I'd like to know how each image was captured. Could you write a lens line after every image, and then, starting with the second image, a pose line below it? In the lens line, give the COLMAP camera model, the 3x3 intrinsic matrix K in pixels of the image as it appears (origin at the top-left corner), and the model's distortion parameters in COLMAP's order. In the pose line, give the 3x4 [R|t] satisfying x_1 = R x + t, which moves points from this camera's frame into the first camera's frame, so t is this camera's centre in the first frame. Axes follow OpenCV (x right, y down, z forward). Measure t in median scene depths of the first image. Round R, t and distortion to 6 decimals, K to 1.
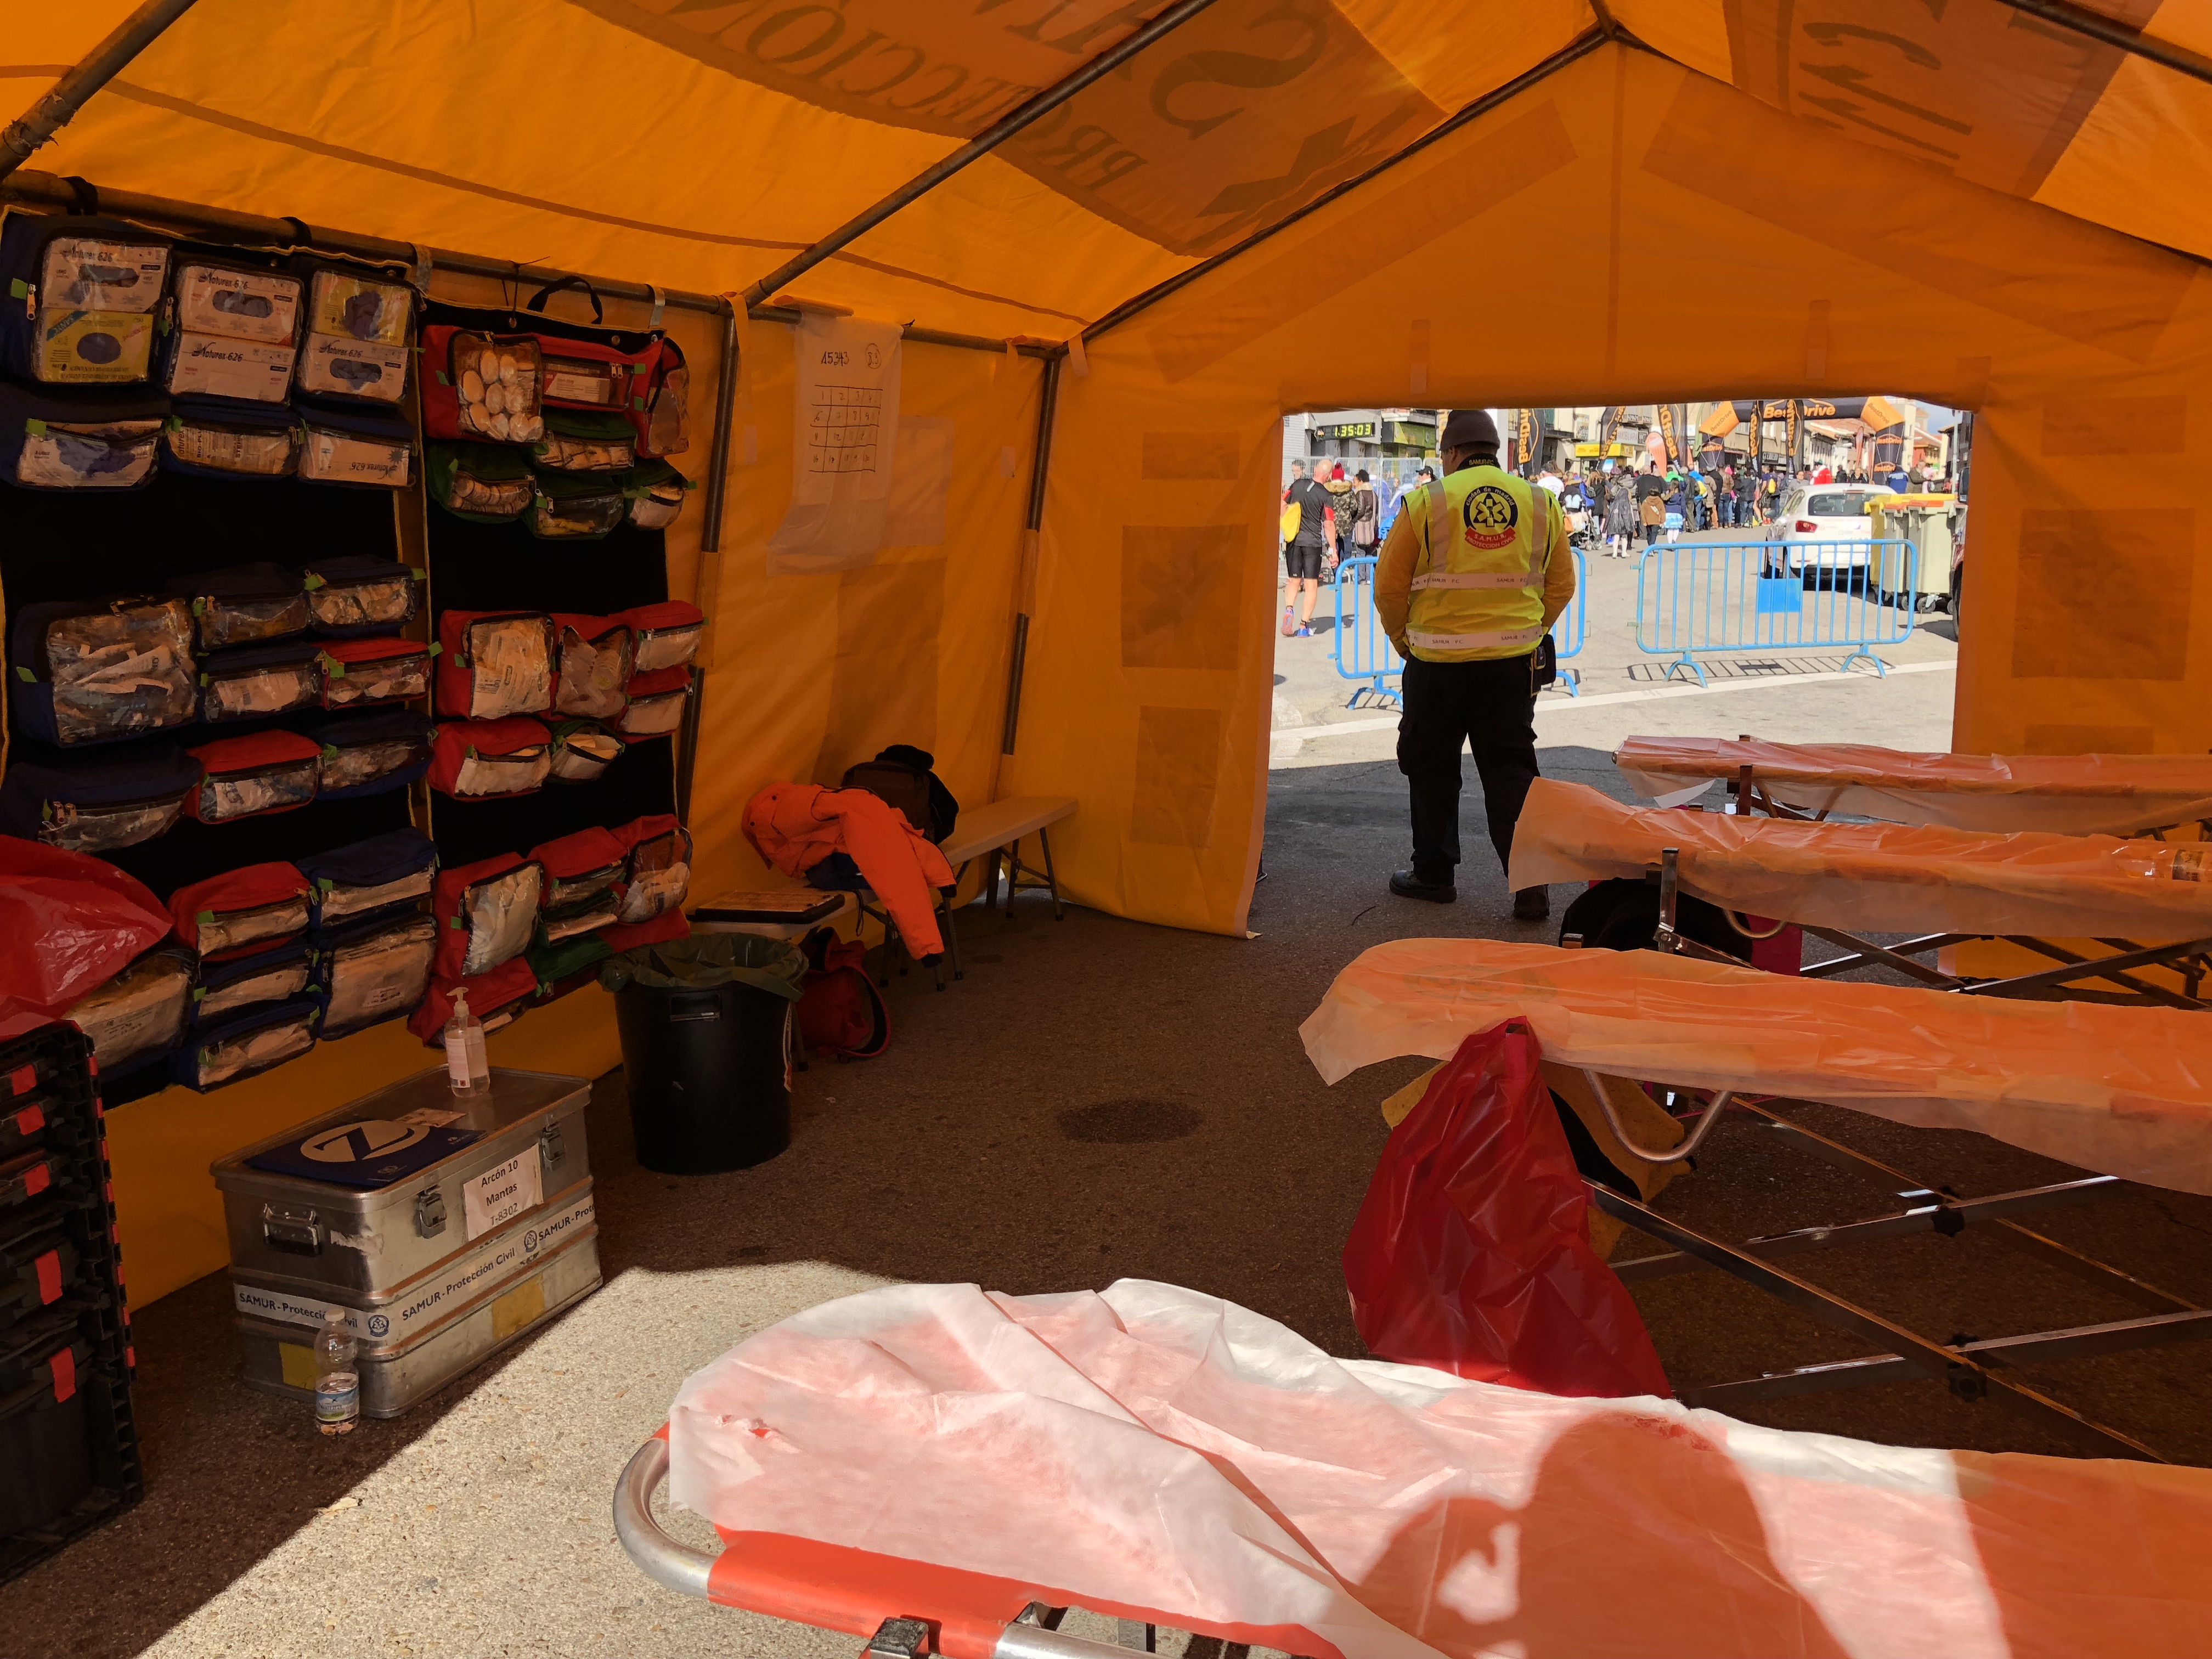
lens RADIAL K [[1752.6, 0, 1106.0], [0, 1752.6, 829.5], [0, 0, 1]] dist [-0.002803, -0.008596]
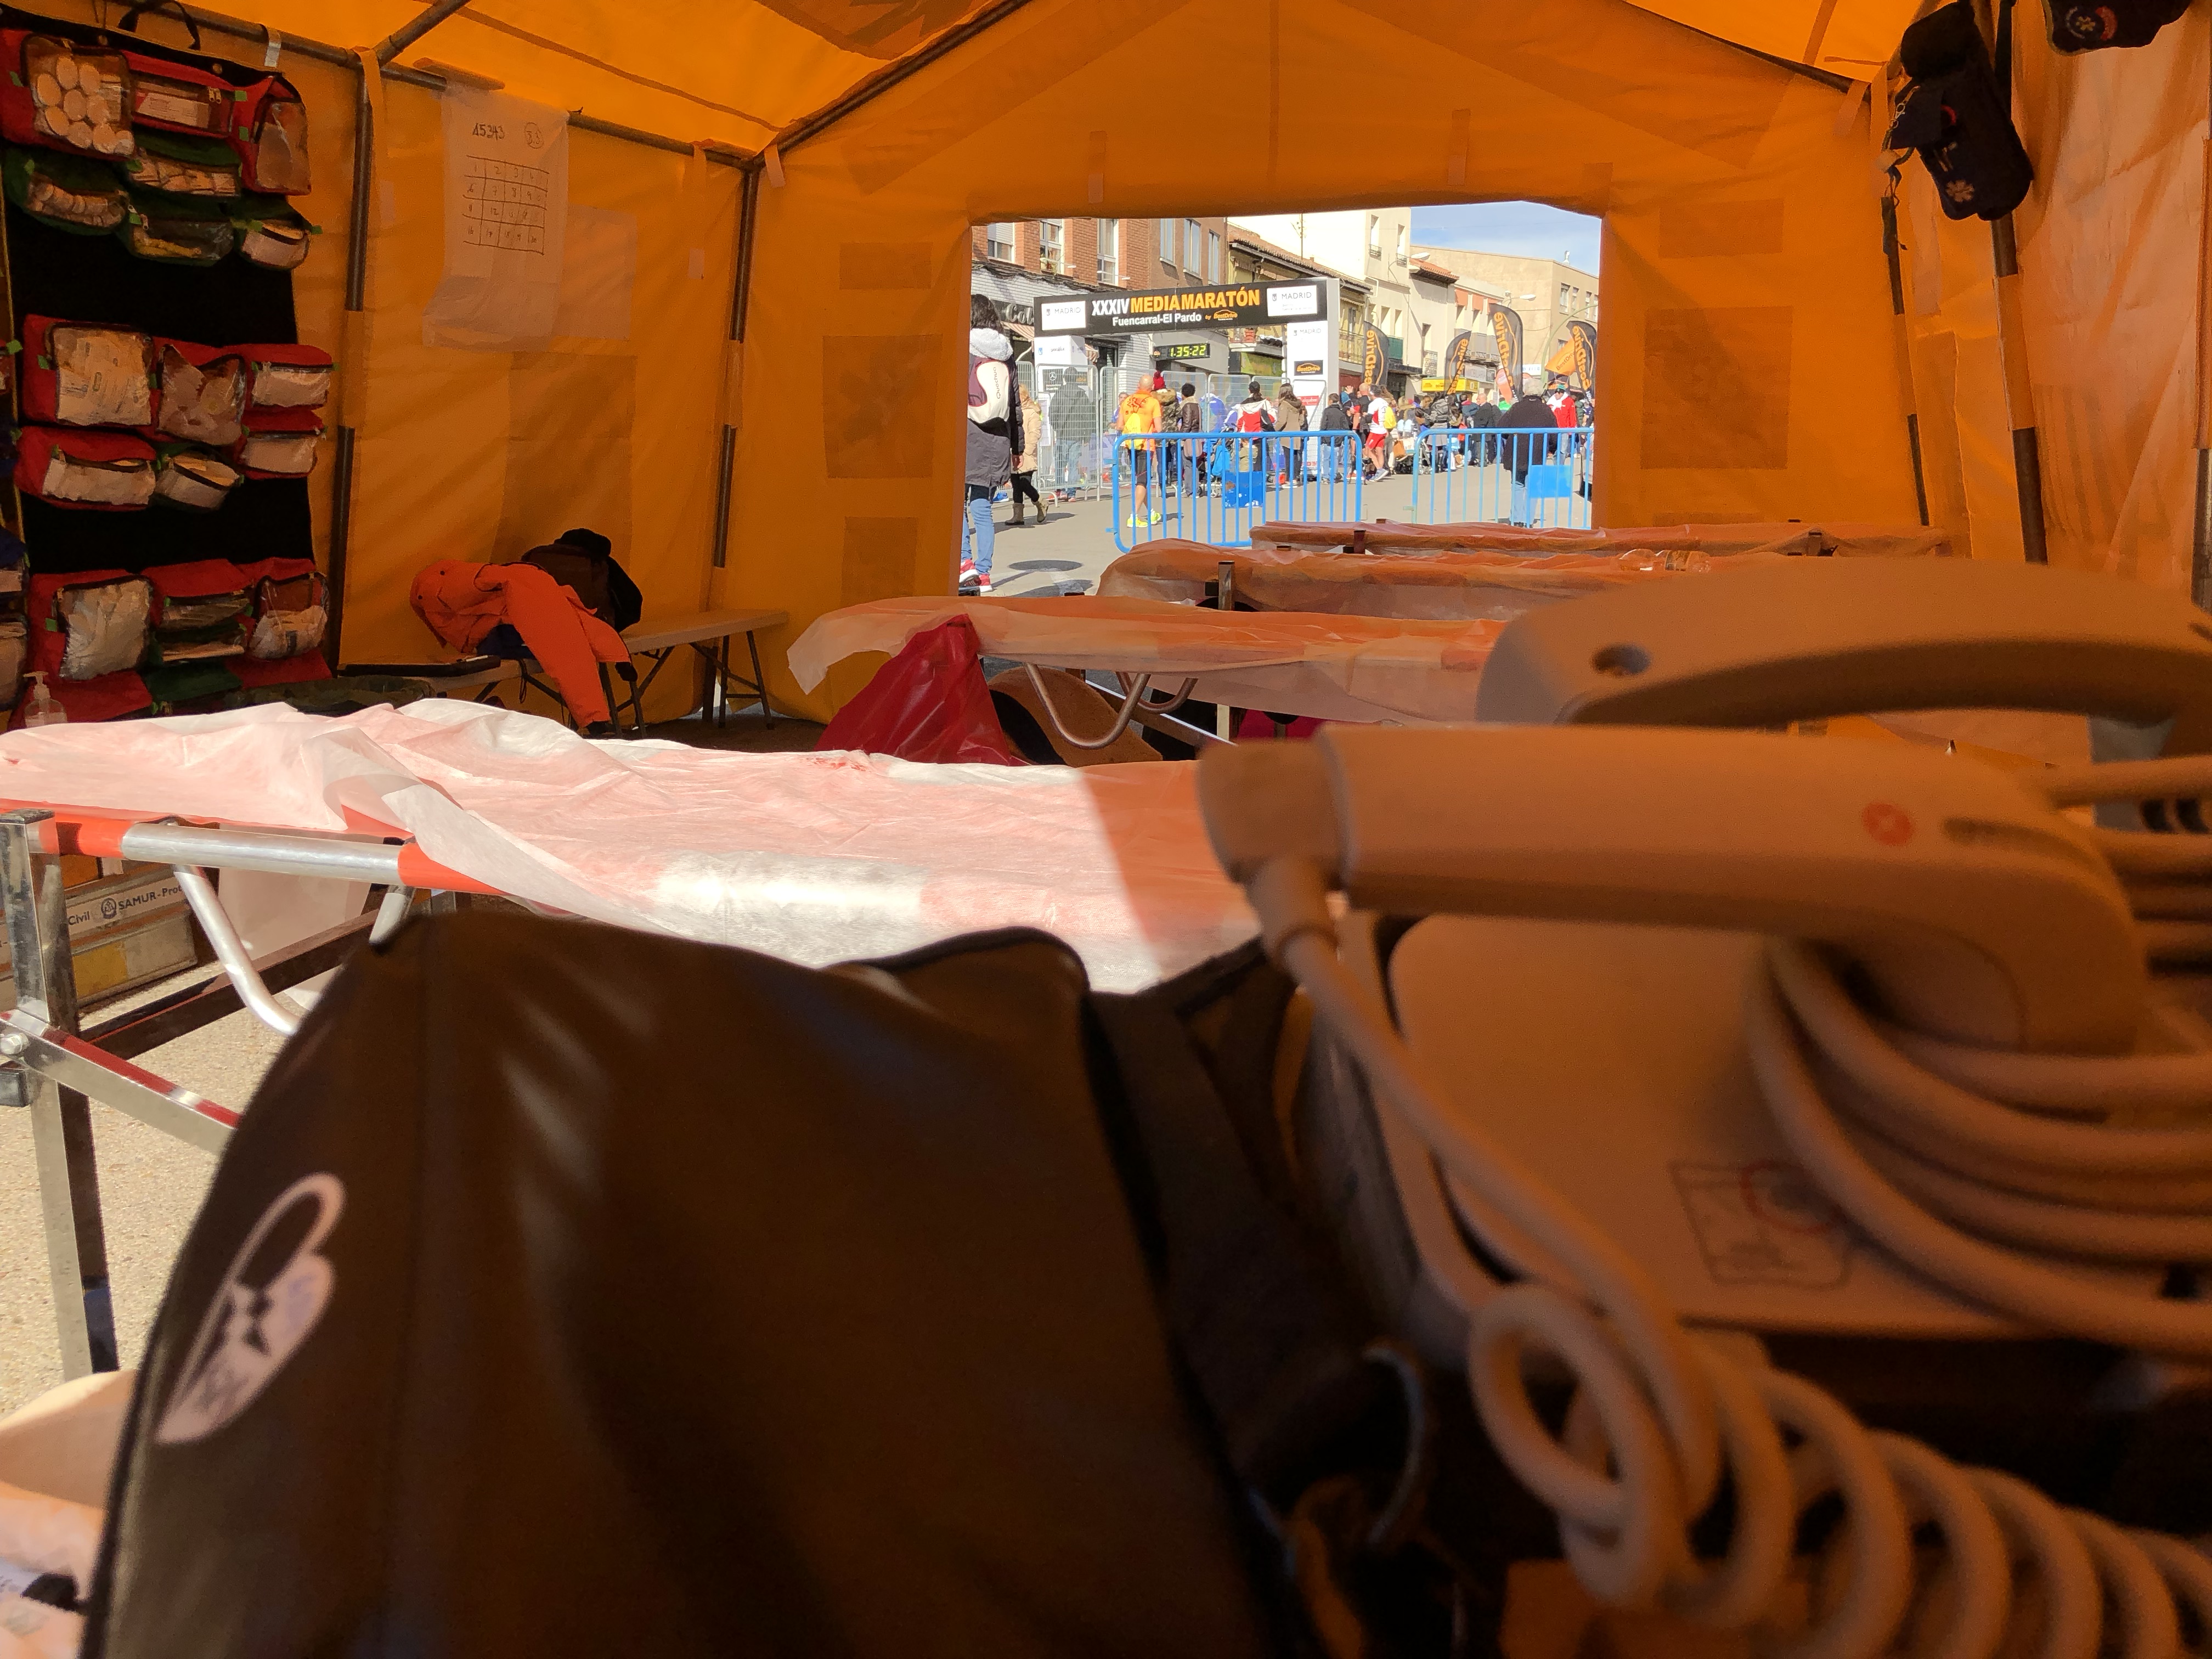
lens RADIAL K [[1752.6, 0, 1106.0], [0, 1752.6, 829.5], [0, 0, 1]] dist [-0.002803, -0.008596]
pose [[0.997242, -0.006644, 0.073916, 0.159501], [0.004312, 0.999490, 0.031656, 0.134984], [-0.074088, -0.031250, 0.996762, -0.067995]]
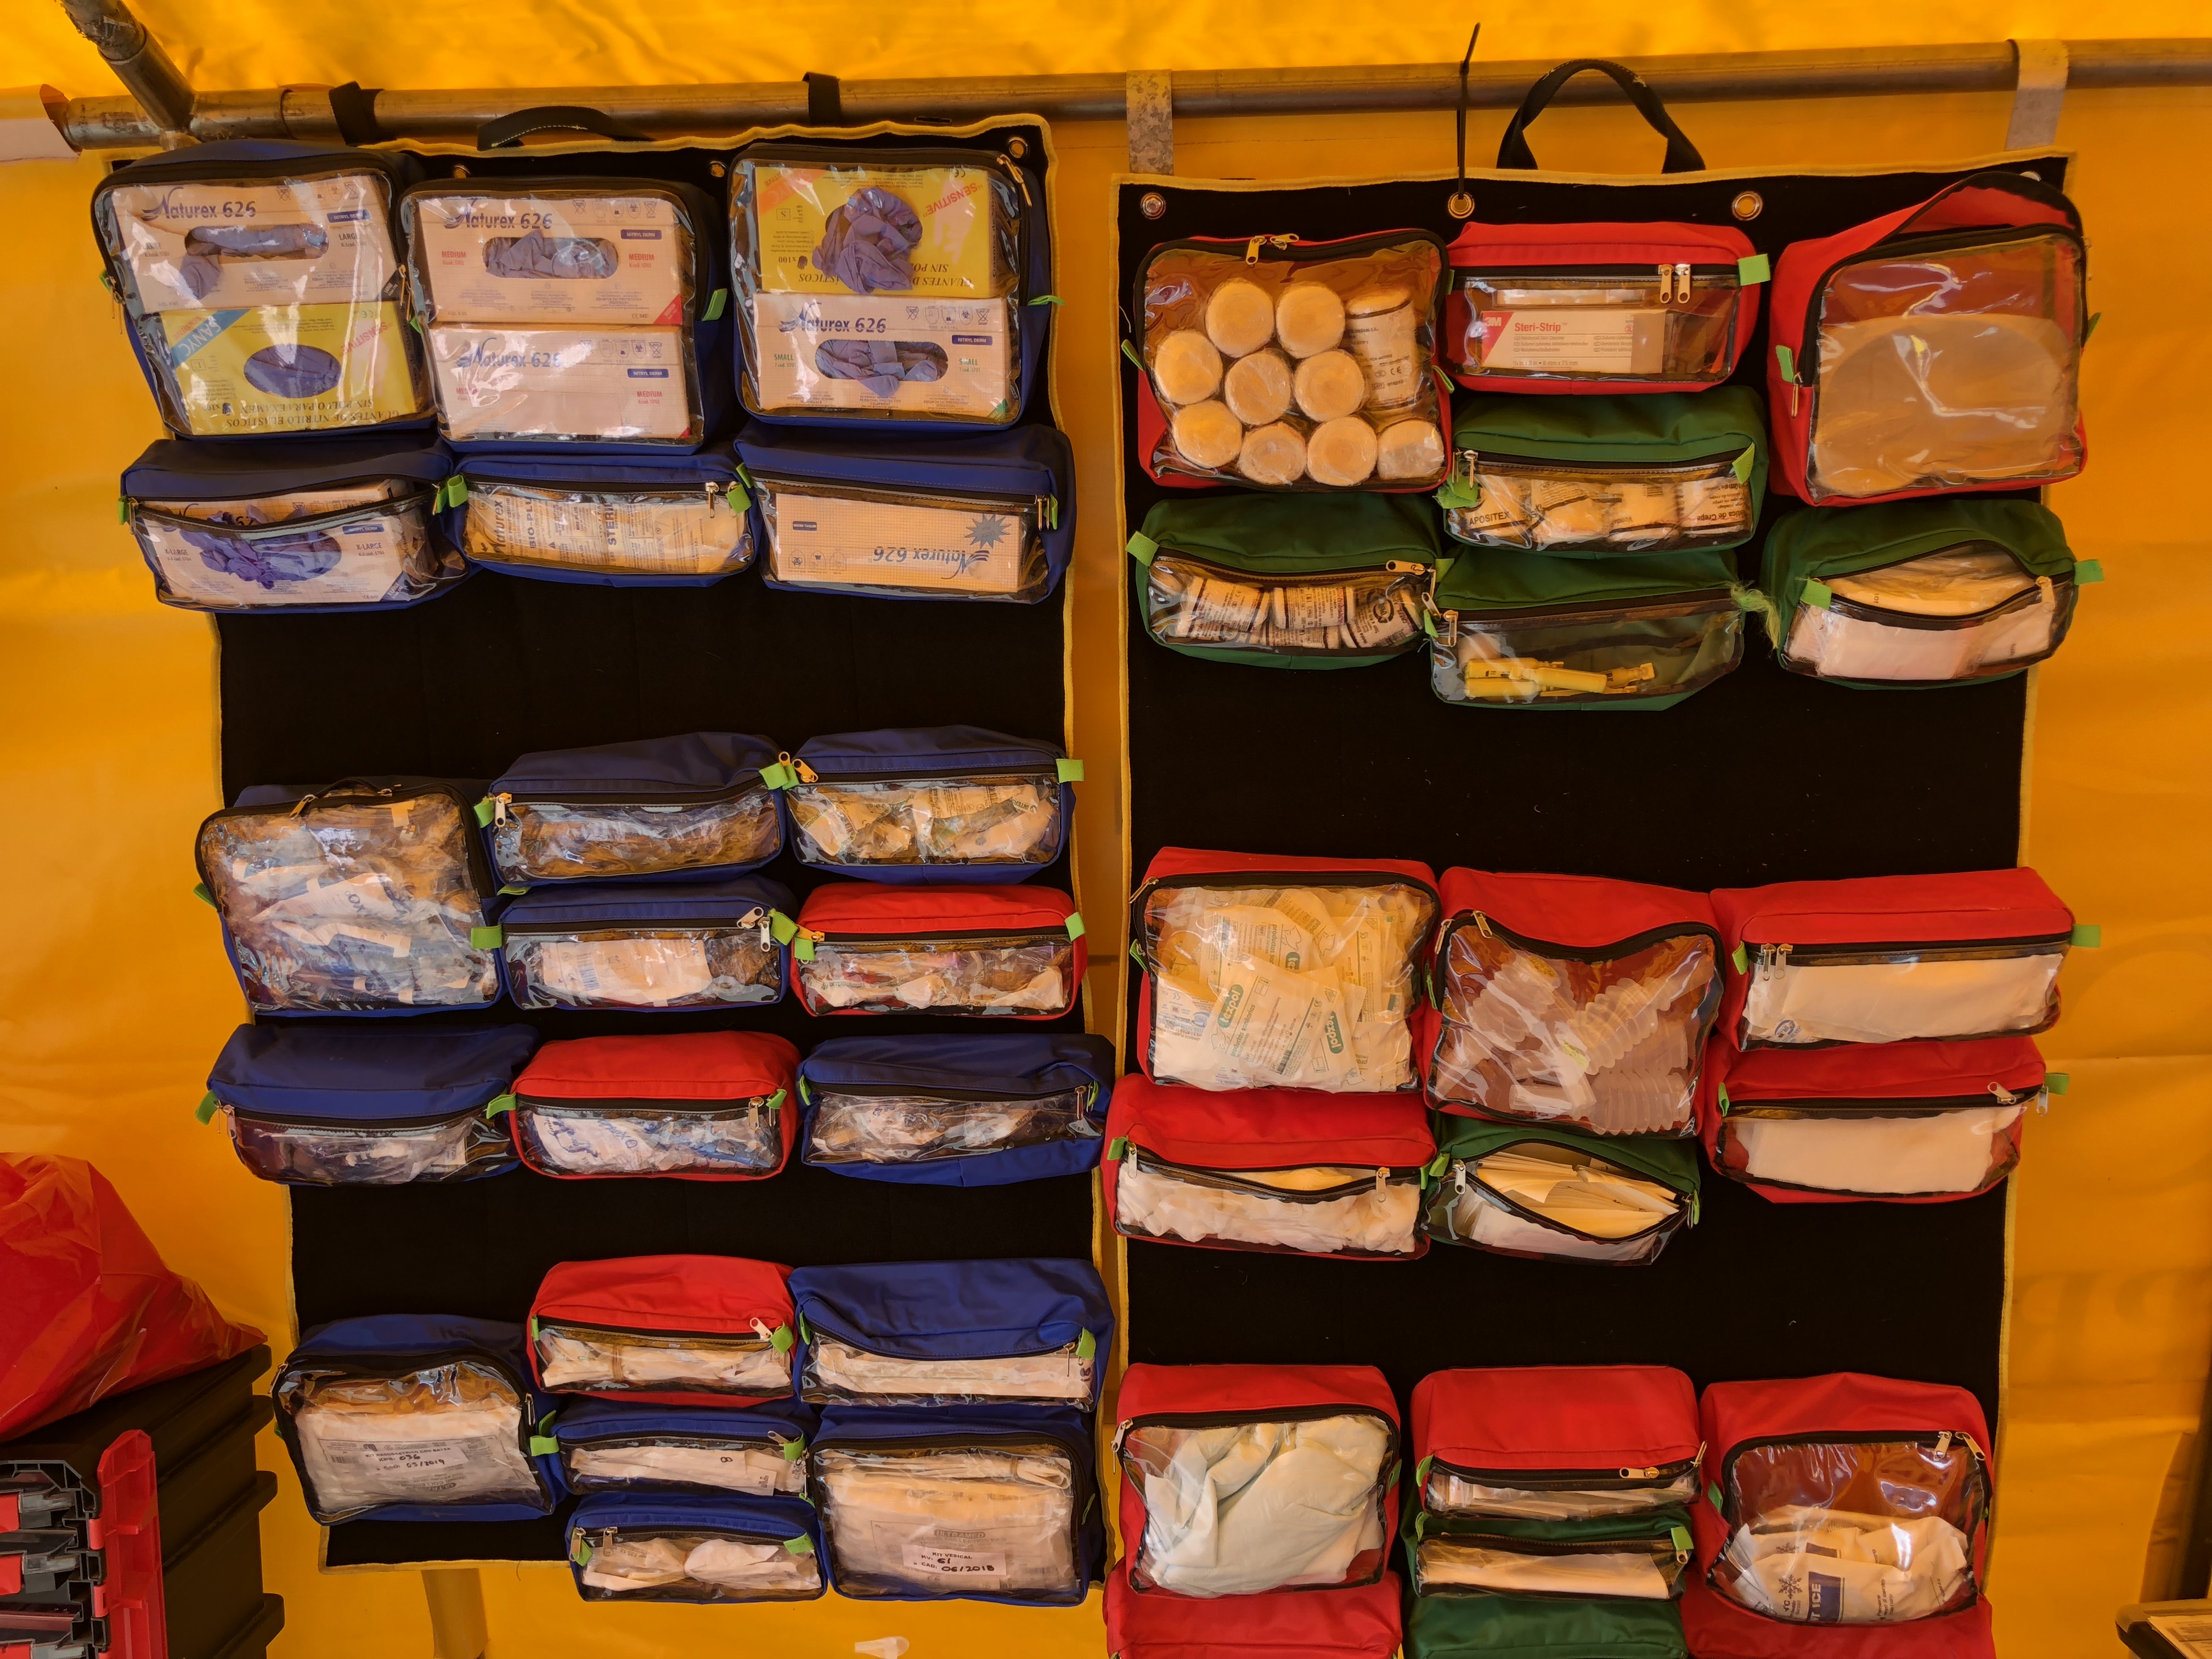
lens RADIAL K [[1826.6, 0, 1106.0], [0, 1826.6, 829.5], [0, 0, 1]] dist [-0.002329, 0.009549]
pose [[0.304820, 0.139351, -0.942160, 0.075548], [-0.166138, 0.981851, 0.091471, -0.159419], [0.937807, 0.128647, 0.322439, 0.762578]]
